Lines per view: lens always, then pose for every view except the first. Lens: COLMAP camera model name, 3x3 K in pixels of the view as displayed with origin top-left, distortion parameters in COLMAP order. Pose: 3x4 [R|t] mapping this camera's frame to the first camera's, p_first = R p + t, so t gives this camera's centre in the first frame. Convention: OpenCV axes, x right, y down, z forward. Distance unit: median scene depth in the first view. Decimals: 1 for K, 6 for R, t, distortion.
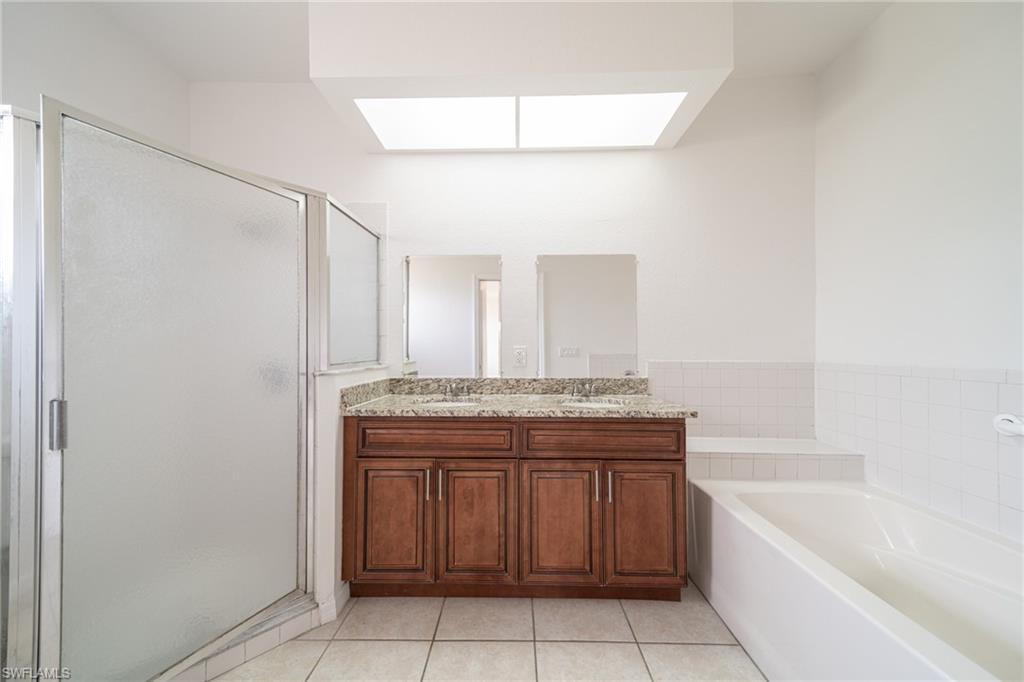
lens RADIAL K [[354.2, 0, 512.5], [0, 354.2, 344.4], [0, 0, 1]] dist [0.006584, -0.000557]
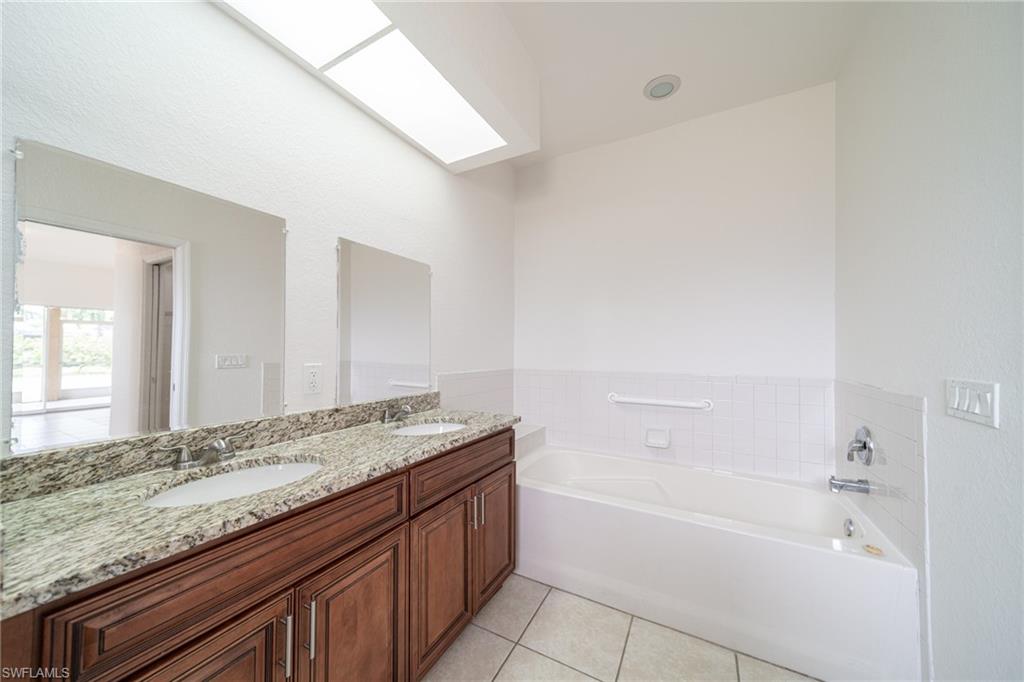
lens RADIAL K [[354.2, 0, 515.8], [0, 354.2, 343.5], [0, 0, 1]] dist [0.006584, -0.000557]
pose [[0.452208, 0.019505, 0.891699, -0.436189], [-0.014992, 0.999786, -0.014266, -0.030721], [-0.891787, -0.006917, 0.452403, 0.372368]]
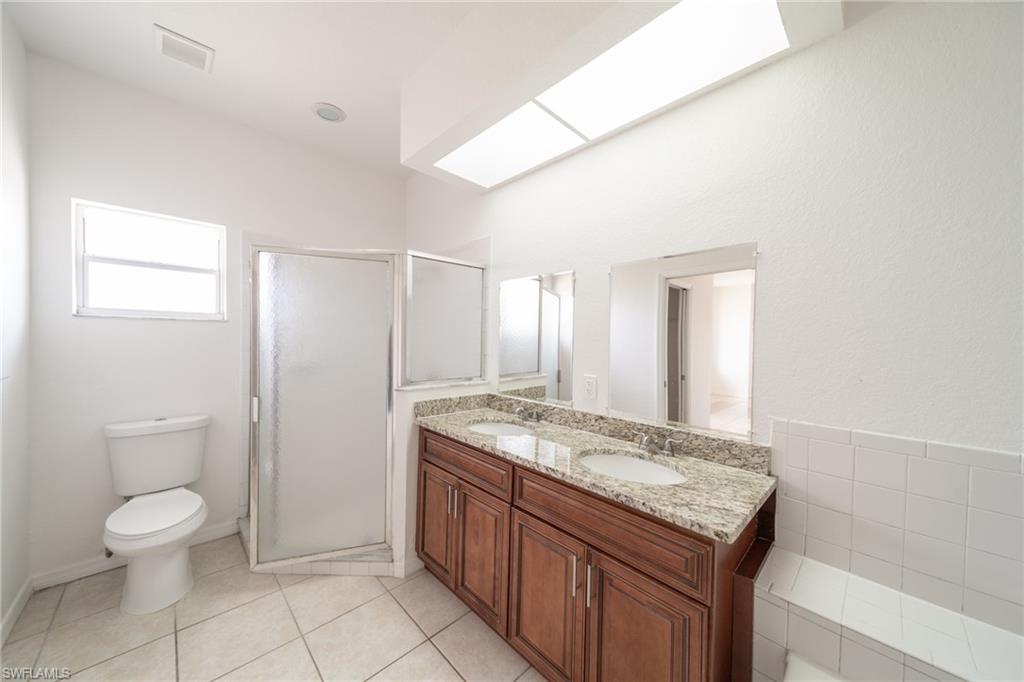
lens RADIAL K [[354.2, 0, 512.4], [0, 354.2, 344.3], [0, 0, 1]] dist [0.006584, -0.000557]
pose [[0.704751, 0.025372, -0.709001, 0.523231], [-0.012757, 0.999652, 0.023092, -0.091331], [0.709340, -0.007229, 0.704829, 0.284255]]
